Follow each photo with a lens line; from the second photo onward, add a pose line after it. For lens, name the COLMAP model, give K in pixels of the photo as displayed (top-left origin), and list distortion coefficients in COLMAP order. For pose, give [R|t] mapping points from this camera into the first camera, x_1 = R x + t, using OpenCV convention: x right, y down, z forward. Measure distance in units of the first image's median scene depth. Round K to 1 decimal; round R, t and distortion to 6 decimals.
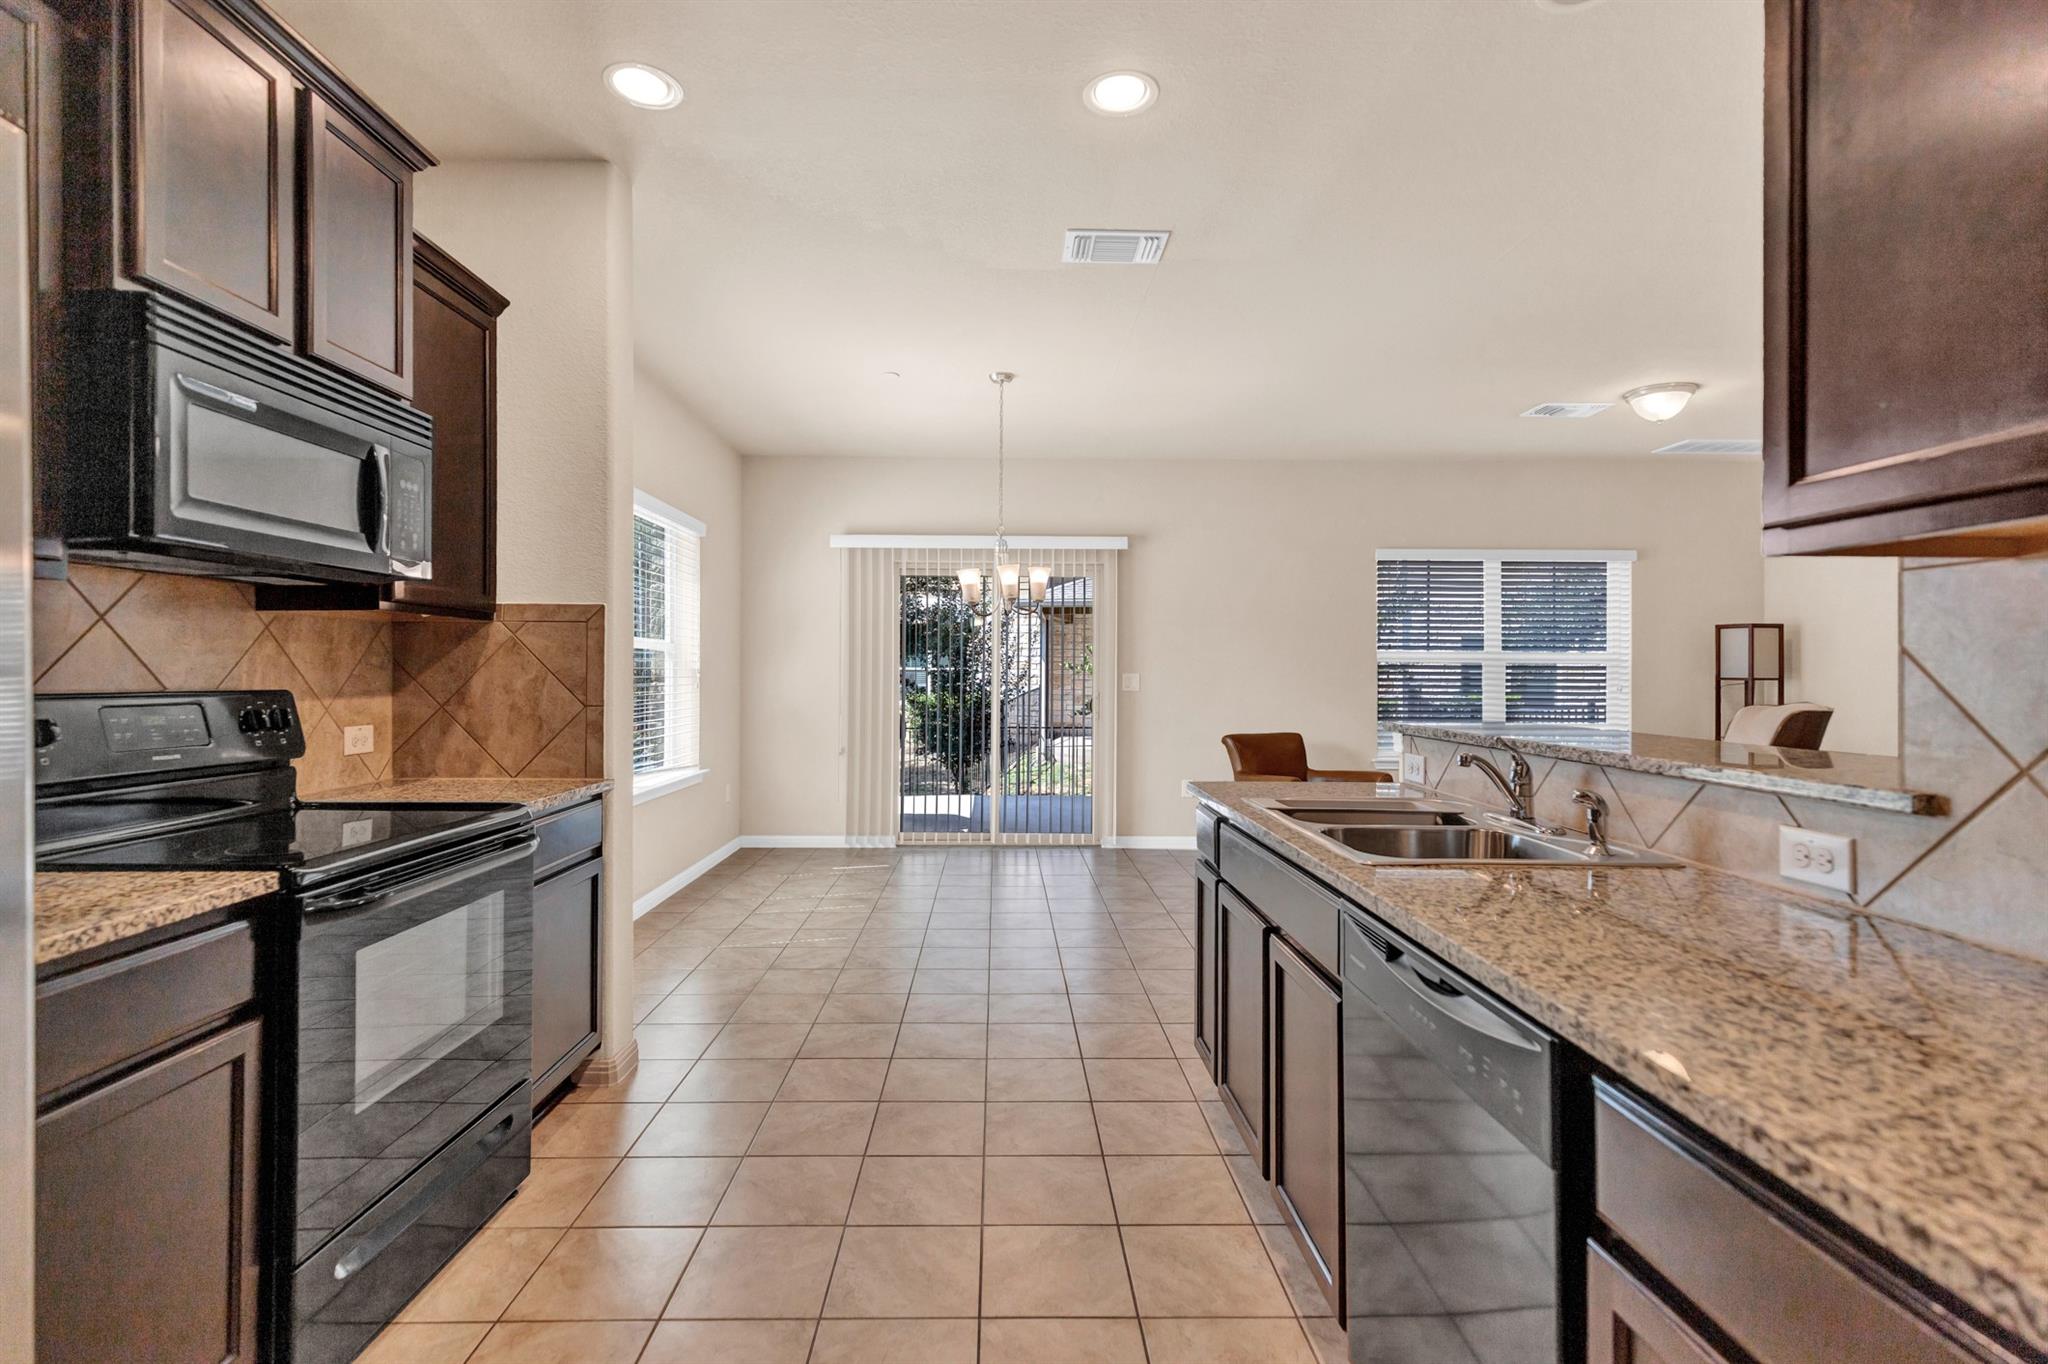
lens RADIAL K [[977.9, 0, 1019.3], [0, 977.9, 686.2], [0, 0, 1]] dist [0.002126, 0.000135]
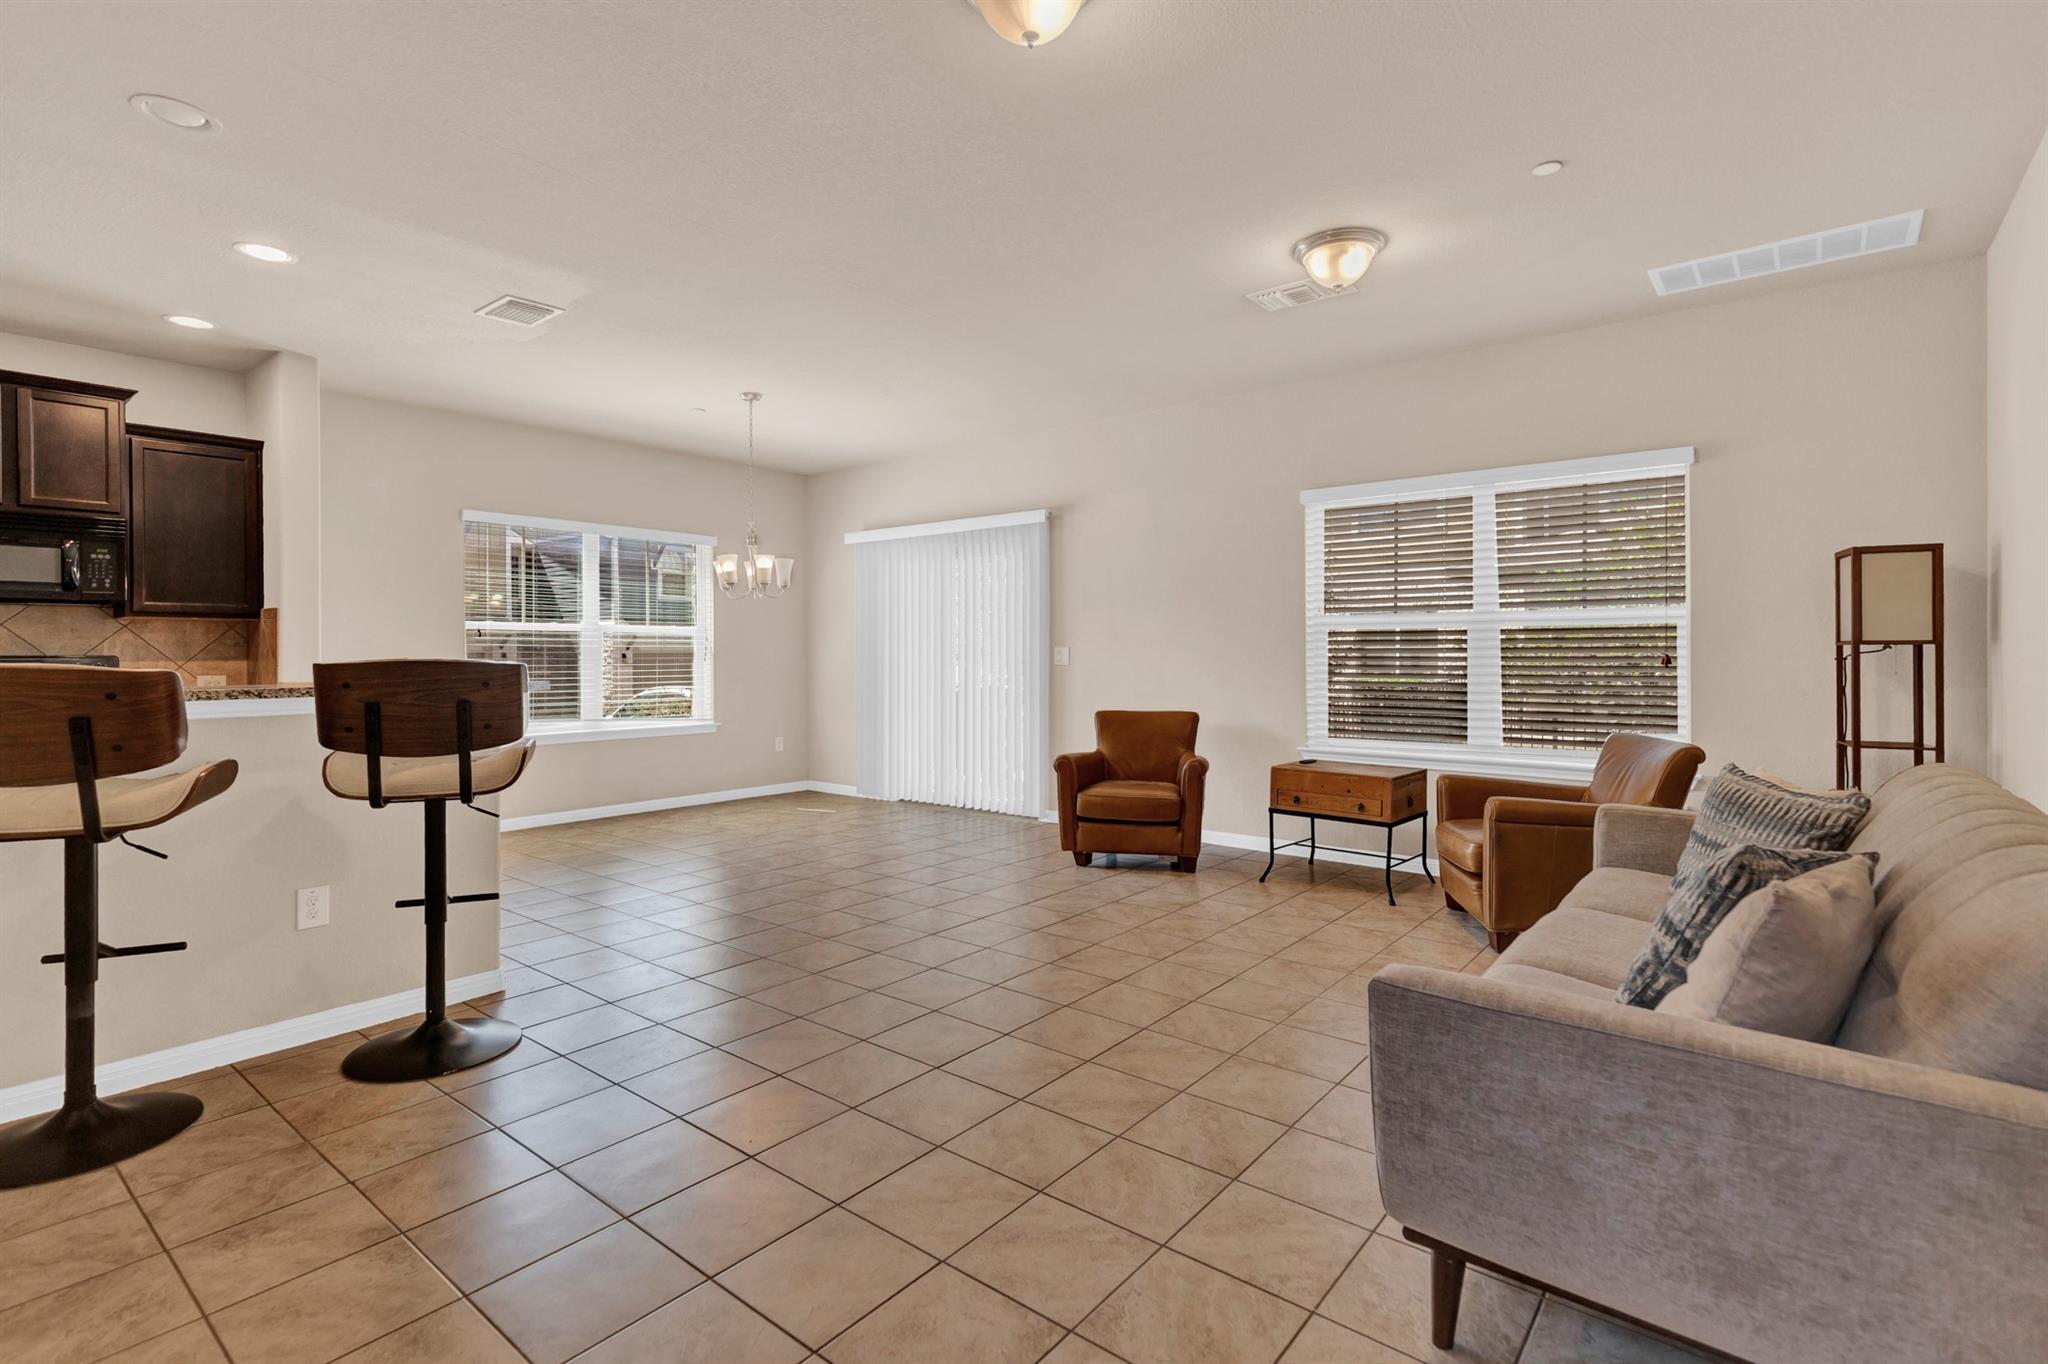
lens RADIAL K [[963.9, 0, 1016.8], [0, 963.9, 658.0], [0, 0, 1]] dist [0.003658, 0.000426]
pose [[0.759872, -0.003437, -0.650064, 1.692100], [-0.003901, 0.999944, -0.009847, 0.017273], [0.650061, 0.010019, 0.759816, 0.555606]]
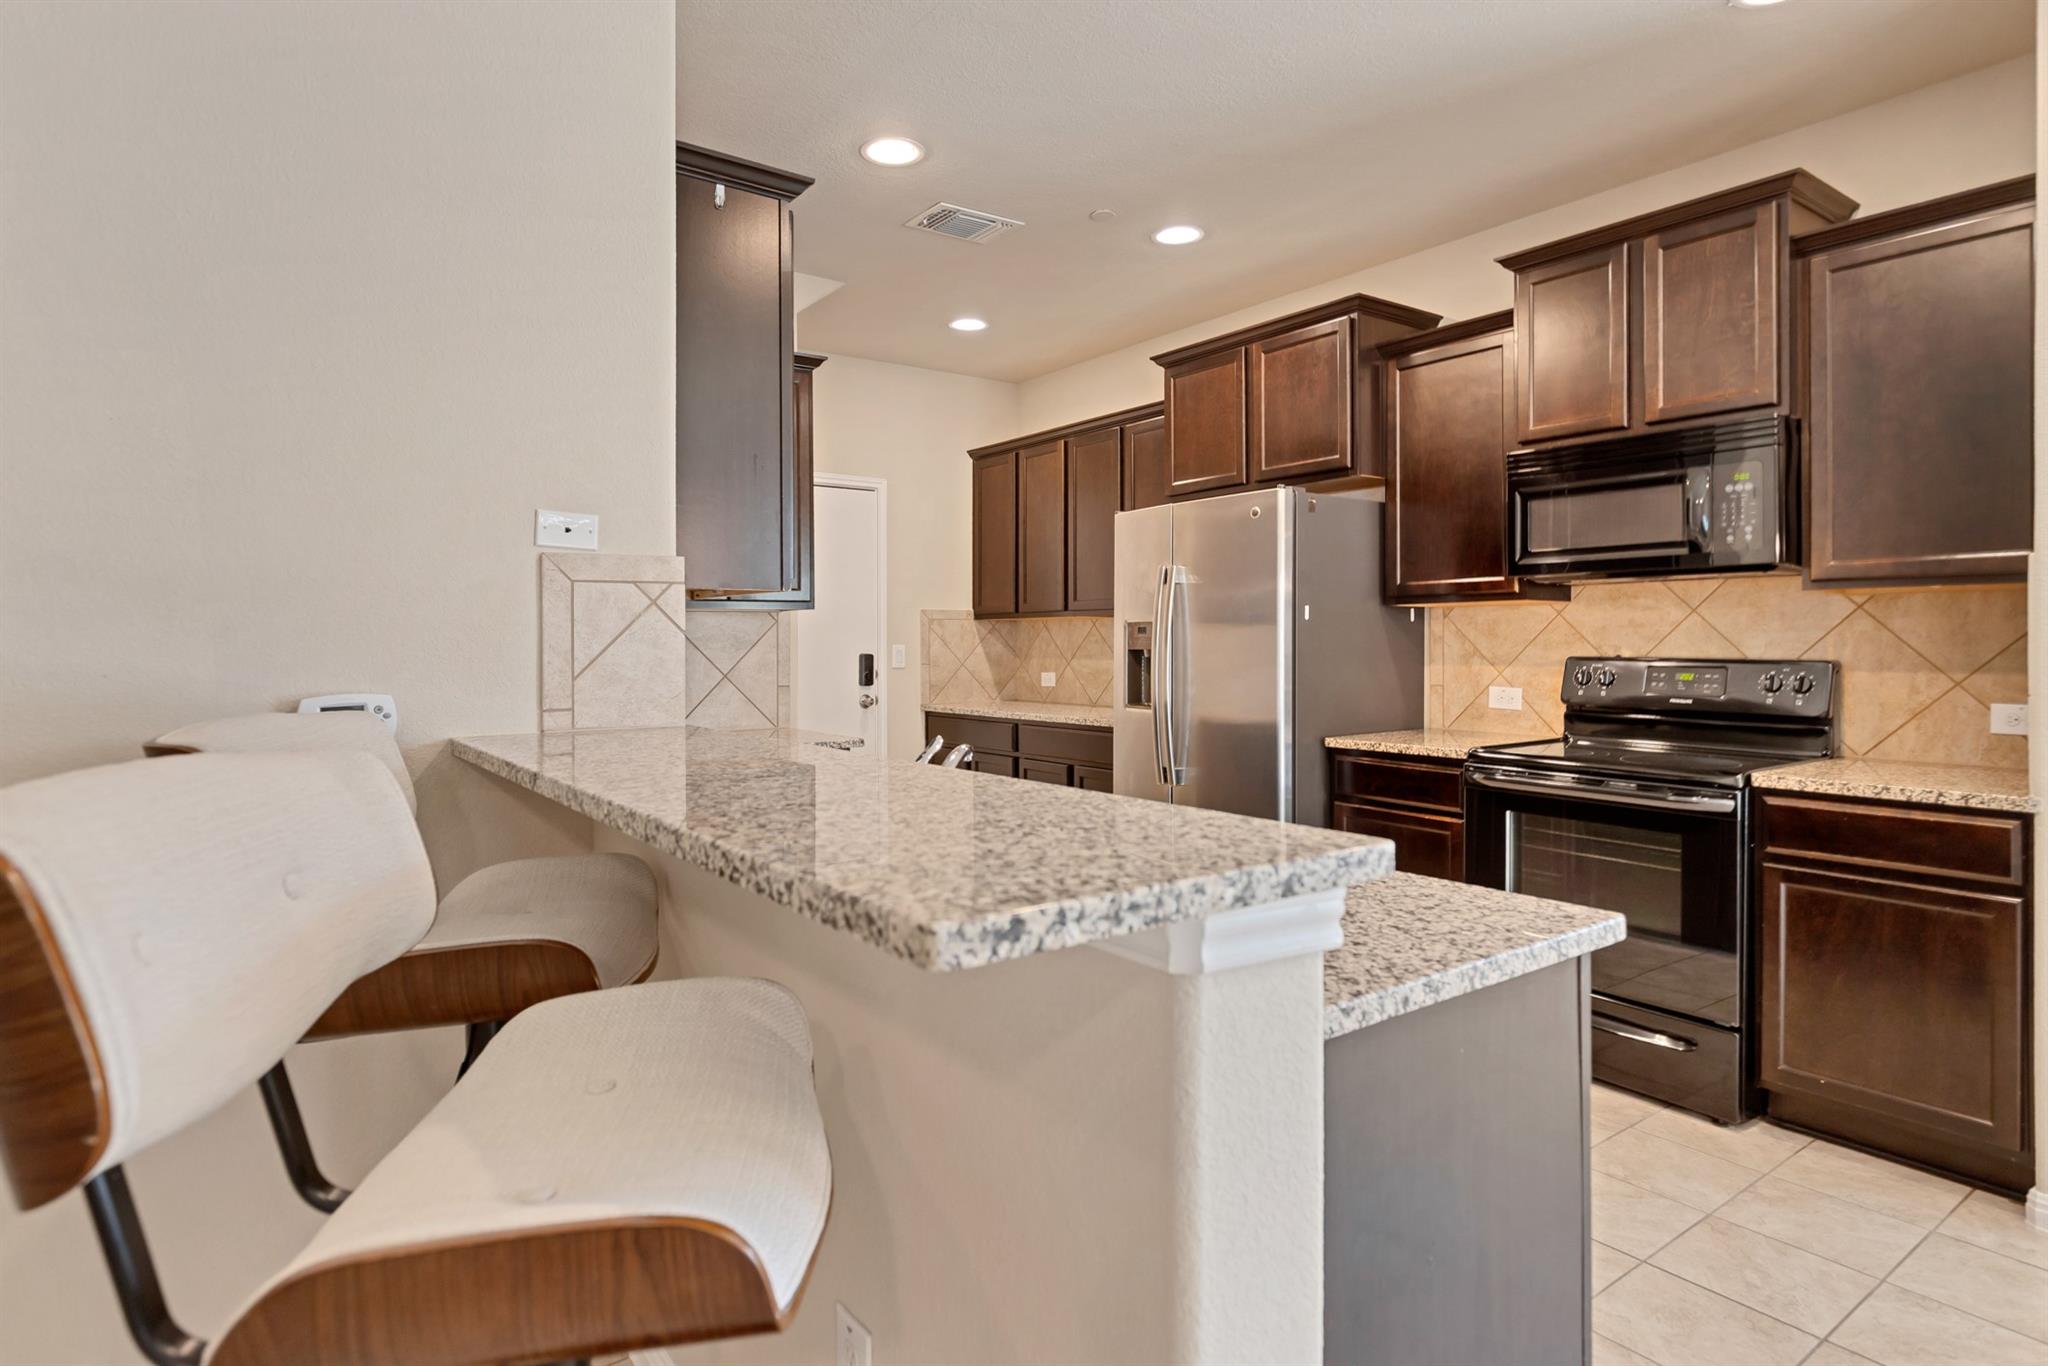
lens RADIAL K [[1090.8, 0, 997.2], [0, 1090.8, 642.4], [0, 0, 1]] dist [0.000634, 0.000171]
pose [[-0.825995, 0.005345, -0.563652, 0.663752], [-0.004776, 0.999853, 0.016480, -0.028576], [0.563657, 0.016305, -0.825848, 1.240097]]
